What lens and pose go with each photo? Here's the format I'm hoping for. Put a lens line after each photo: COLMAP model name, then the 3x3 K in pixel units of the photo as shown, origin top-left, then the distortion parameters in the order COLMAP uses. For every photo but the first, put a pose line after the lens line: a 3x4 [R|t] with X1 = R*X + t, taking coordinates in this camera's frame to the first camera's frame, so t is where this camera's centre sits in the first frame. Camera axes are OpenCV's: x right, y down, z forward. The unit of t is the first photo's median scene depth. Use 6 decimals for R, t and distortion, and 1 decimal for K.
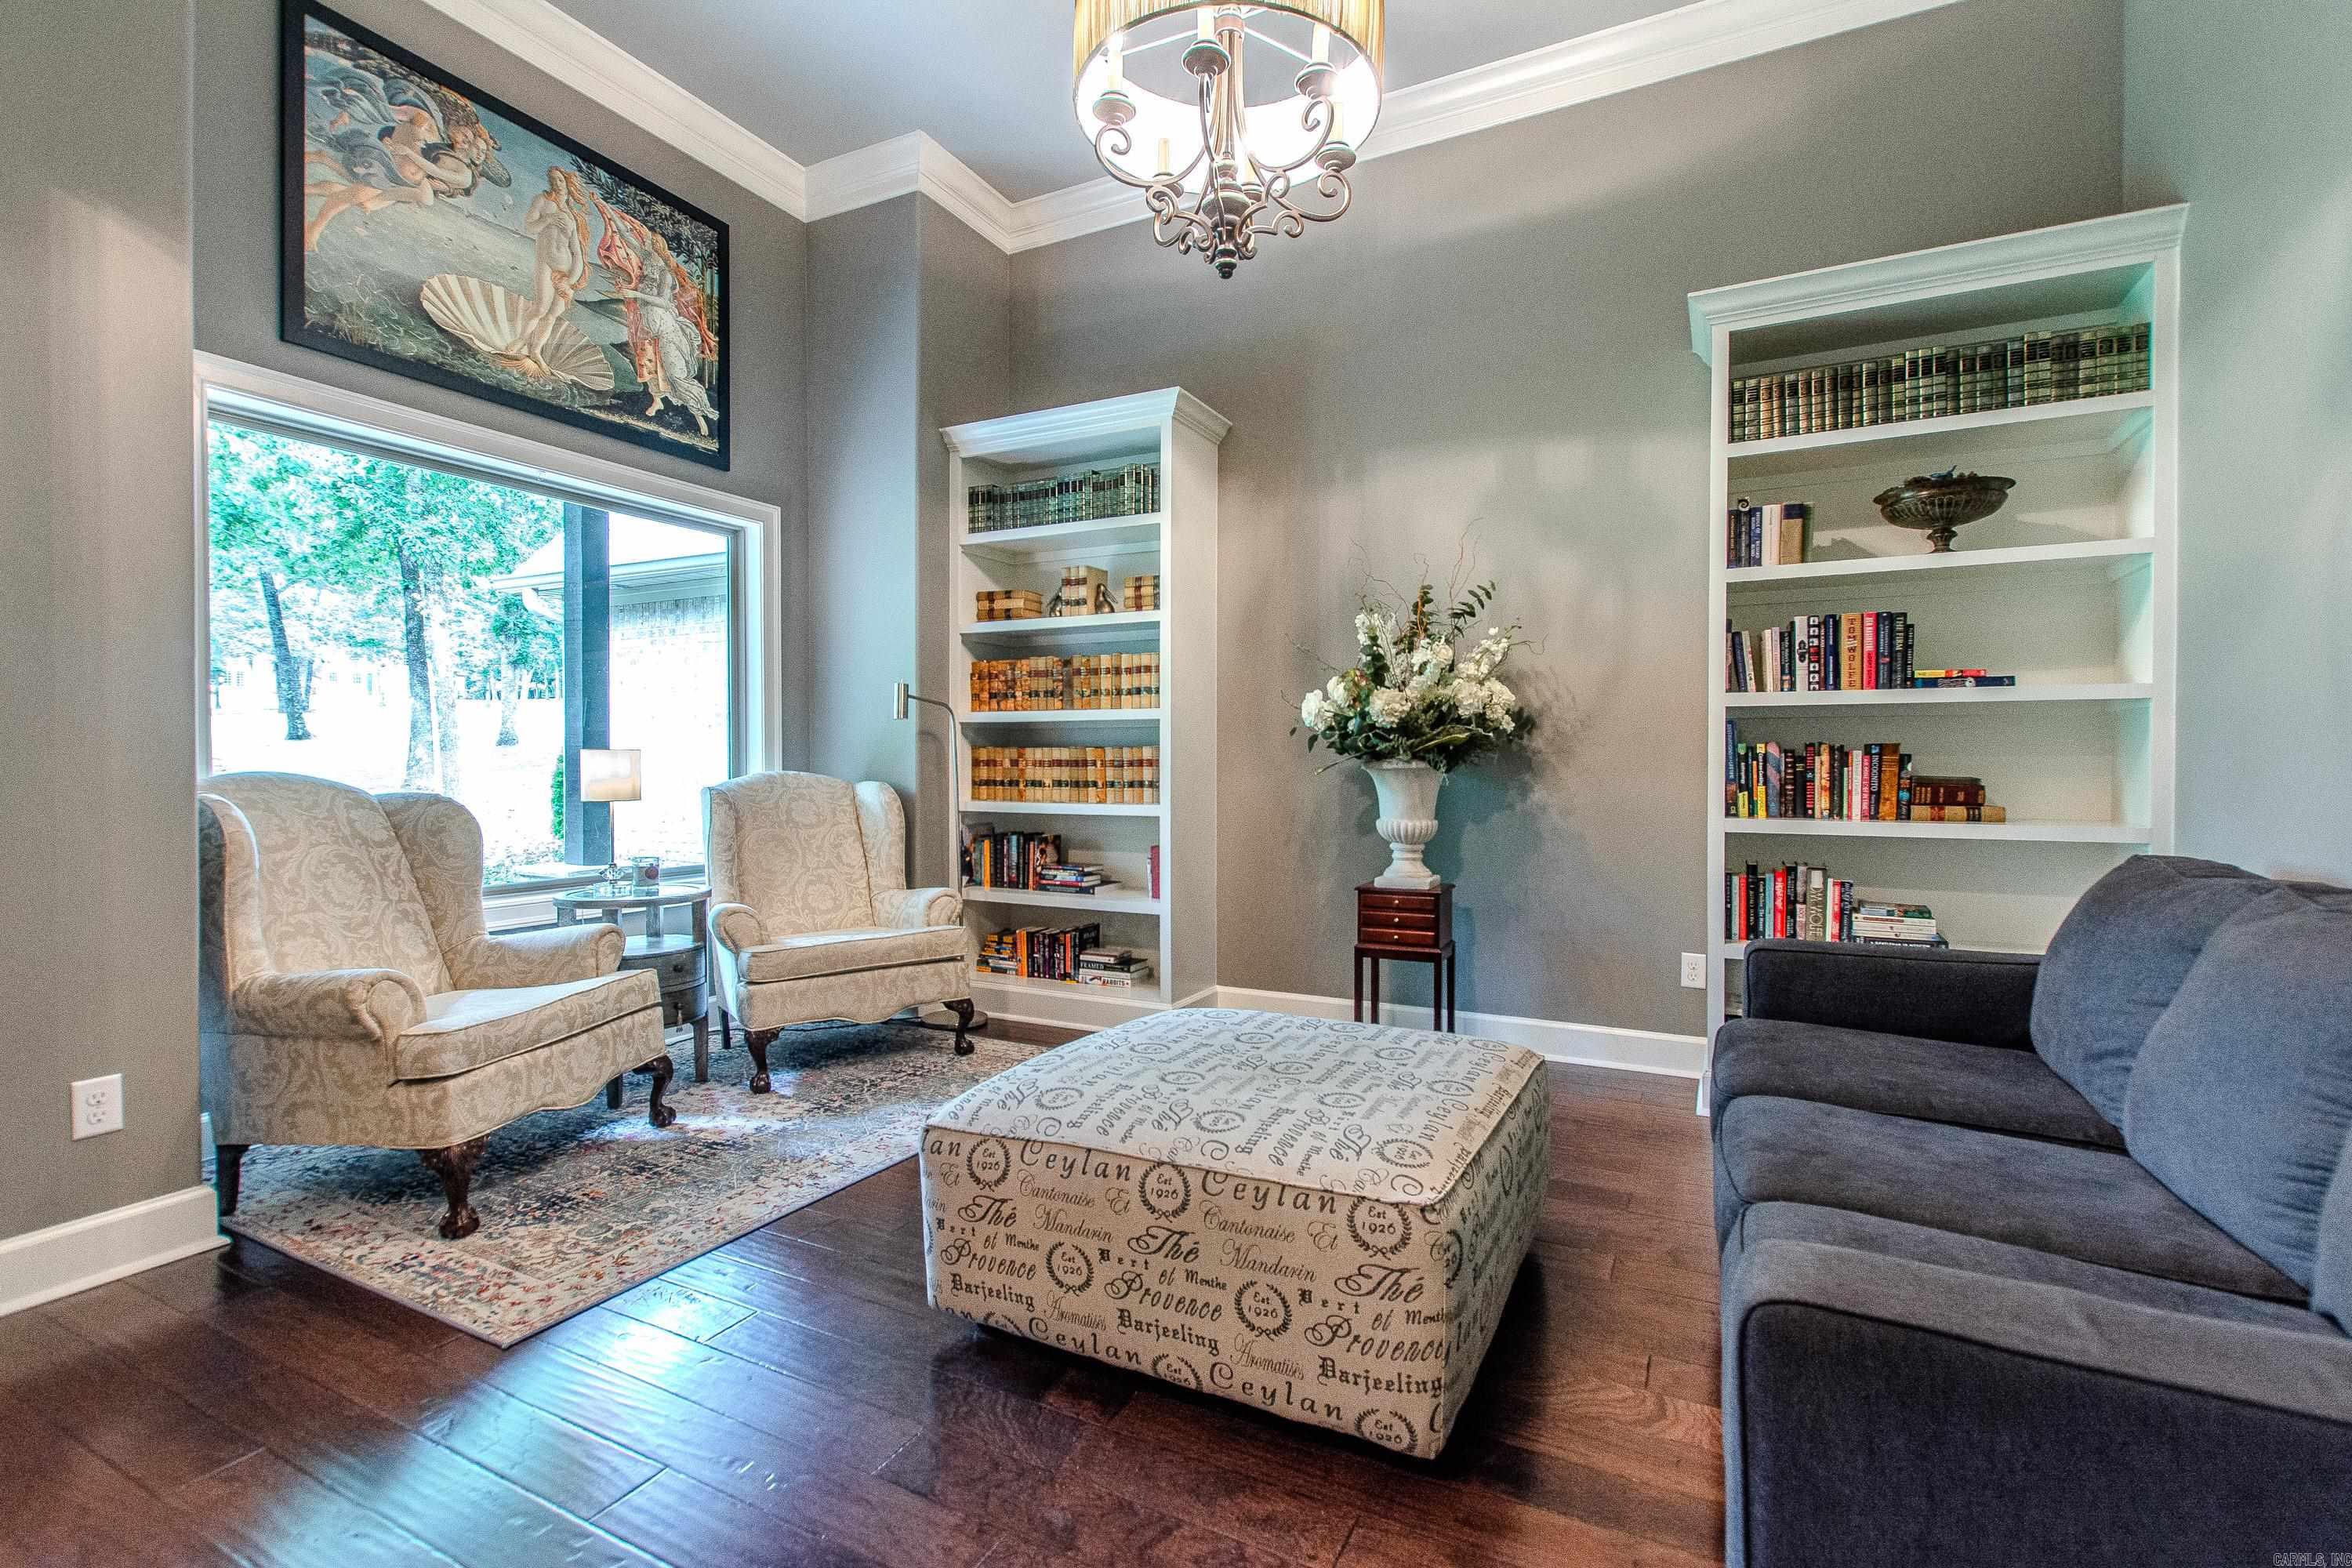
lens RADIAL K [[1046.2, 0, 1172.6], [0, 1046.2, 773.2], [0, 0, 1]] dist [0.003766, 0.000780]
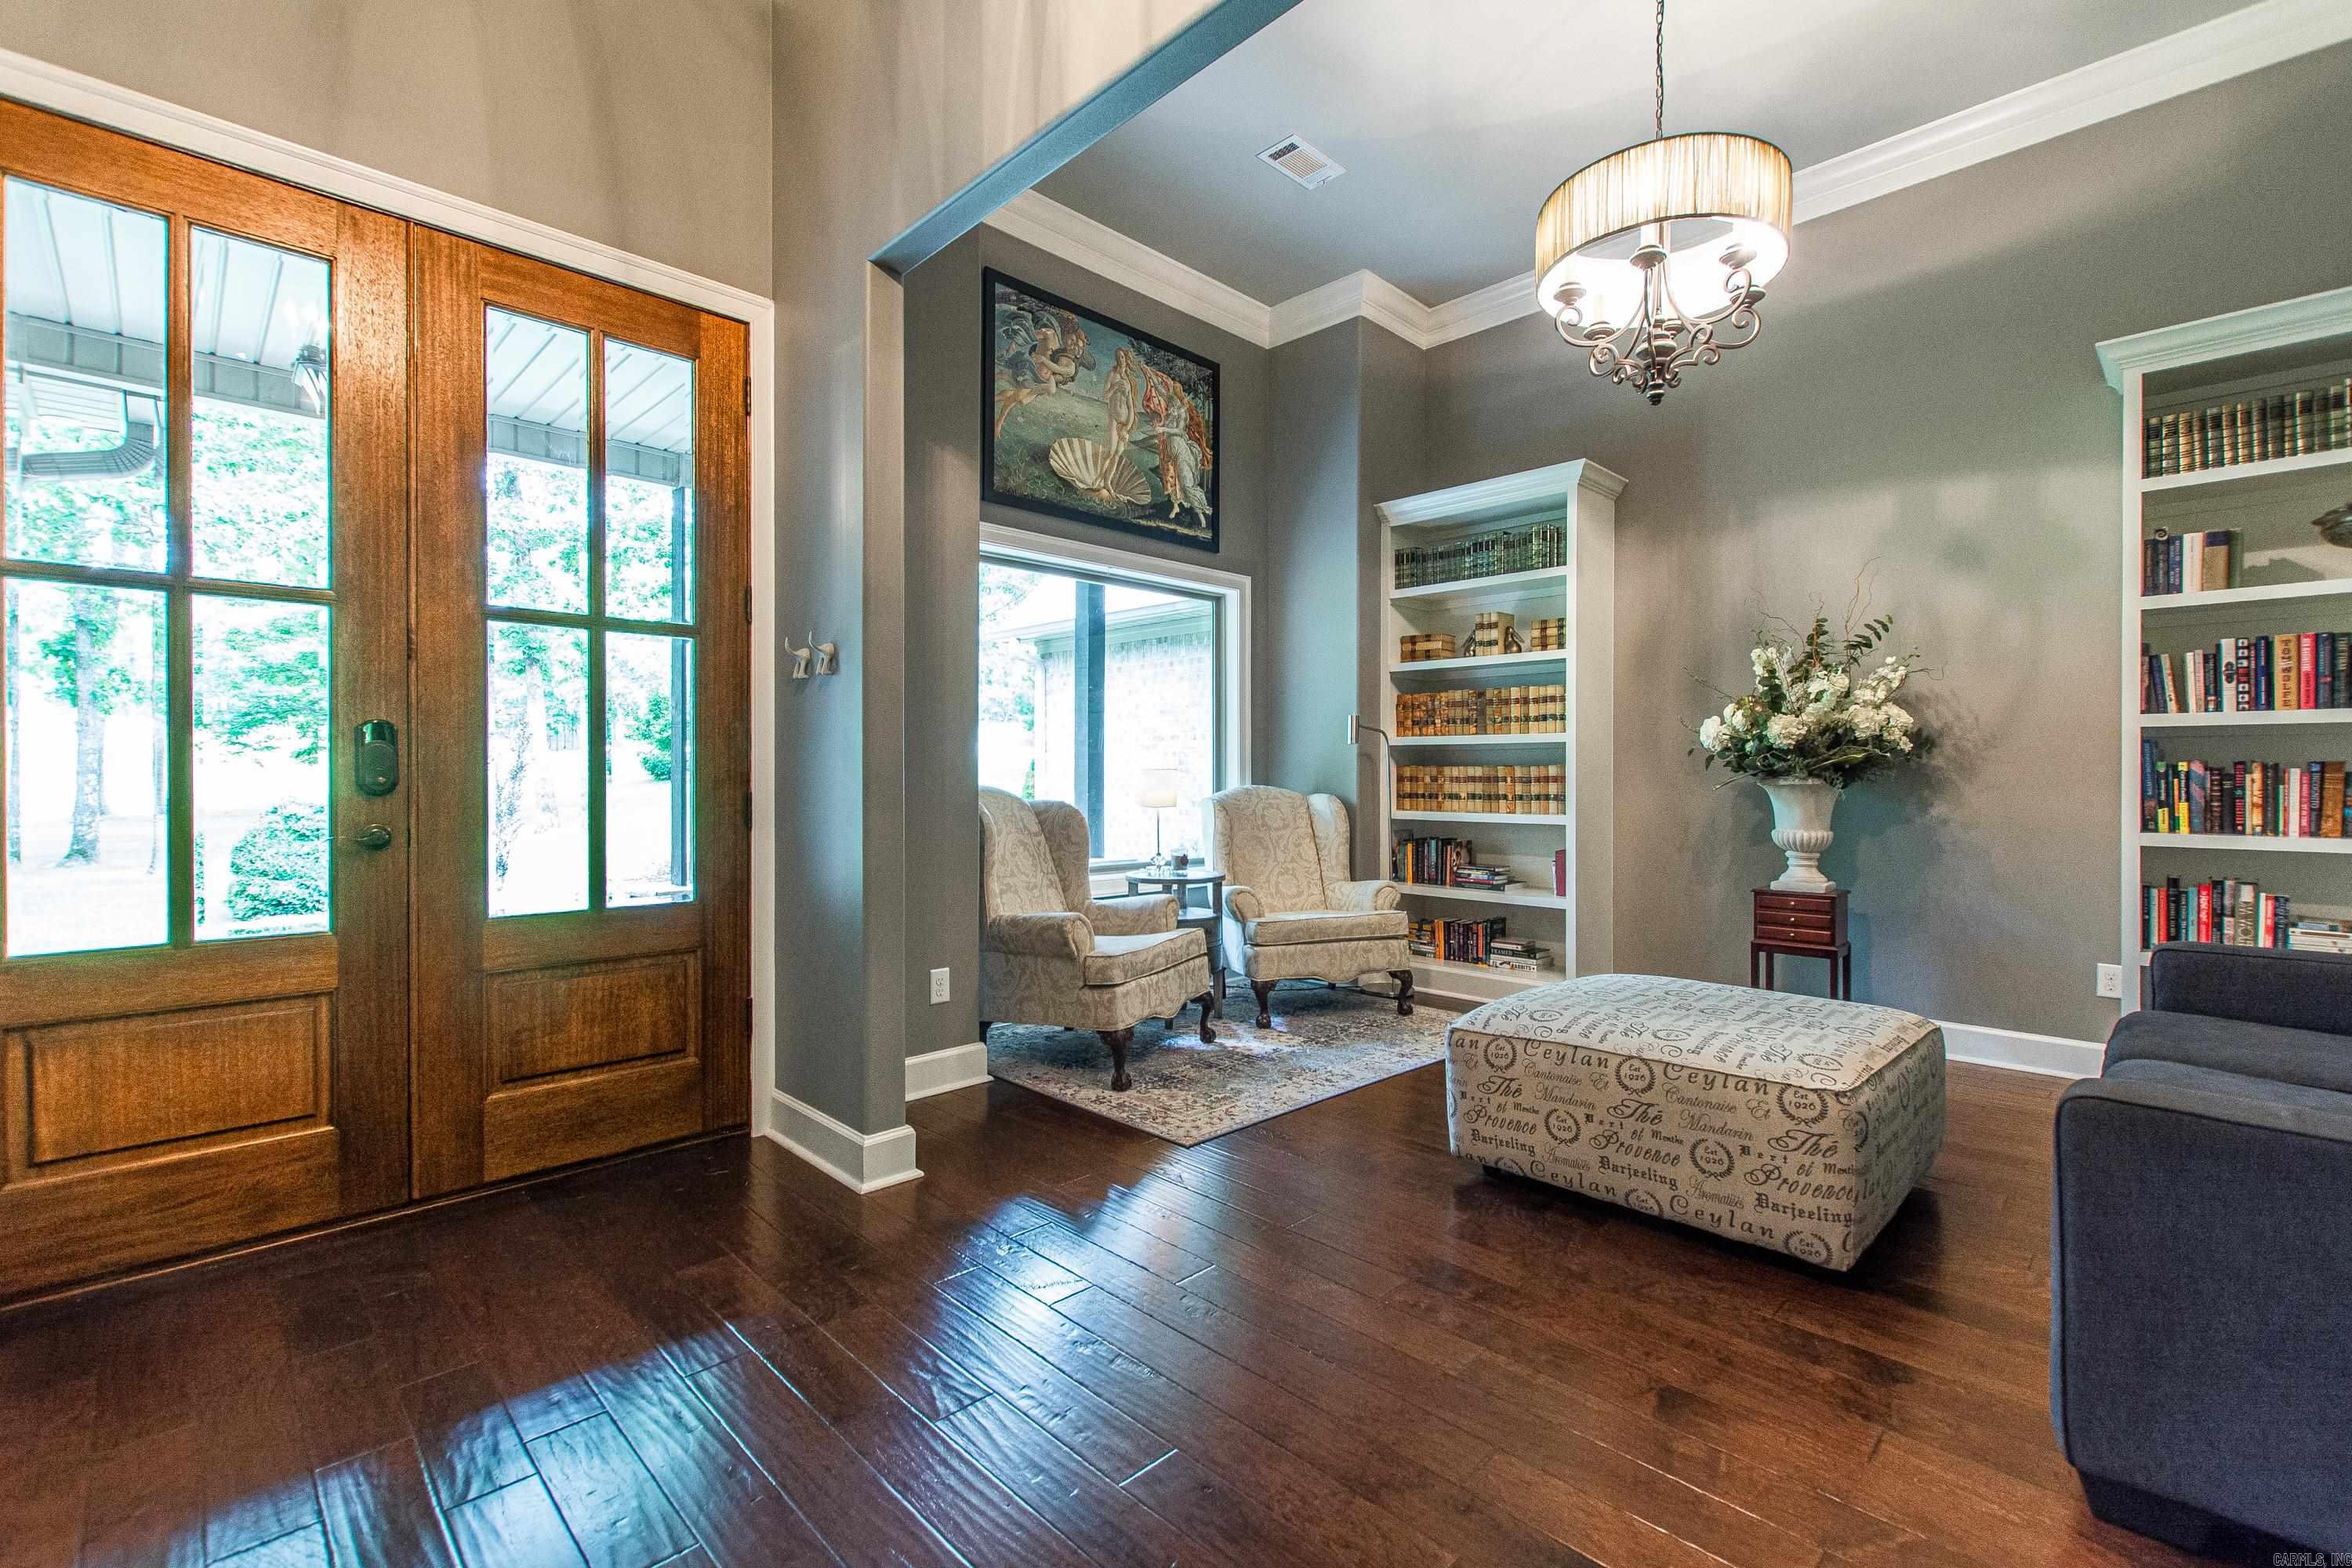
lens RADIAL K [[1063.2, 0, 1214.1], [0, 1063.2, 778.6], [0, 0, 1]] dist [0.013546, -0.007003]
pose [[0.964829, 0.001088, -0.262875, -0.088144], [-0.003423, 0.999959, -0.008425, 0.000689], [0.262855, 0.009028, 0.964793, -0.281744]]
